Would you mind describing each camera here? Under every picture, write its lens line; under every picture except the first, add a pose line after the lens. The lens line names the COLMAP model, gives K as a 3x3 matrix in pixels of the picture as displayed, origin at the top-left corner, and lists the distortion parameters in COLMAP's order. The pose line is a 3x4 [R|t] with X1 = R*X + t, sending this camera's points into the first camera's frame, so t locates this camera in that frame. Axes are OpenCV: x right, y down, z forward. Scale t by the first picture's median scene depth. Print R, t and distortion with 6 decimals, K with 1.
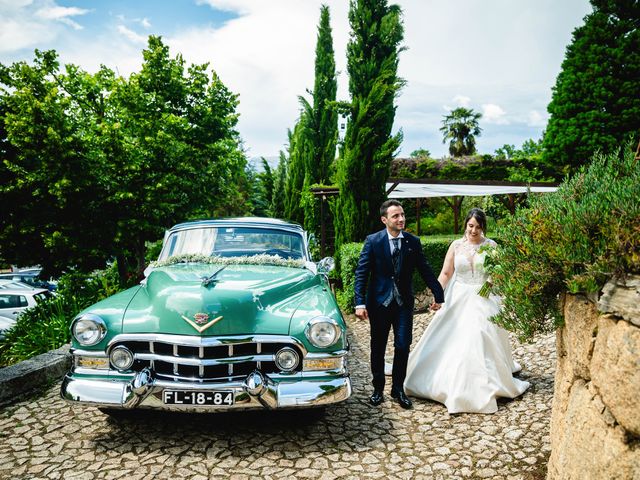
lens RADIAL K [[1584.5, 0, 320.0], [0, 1584.5, 240.0], [0, 0, 1]] dist [-0.007561, -0.063550]
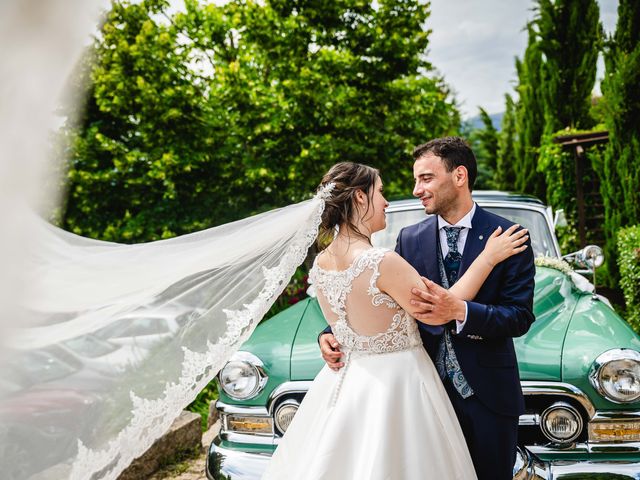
lens RADIAL K [[723.2, 0, 319.9], [0, 723.2, 228.6], [0, 0, 1]] dist [0.089226, -0.032395]
pose [[0.943343, -0.055000, -0.327230, -0.001073], [0.058661, 0.998277, 0.001319, -0.003635], [0.326593, -0.020440, 0.944944, 0.709178]]
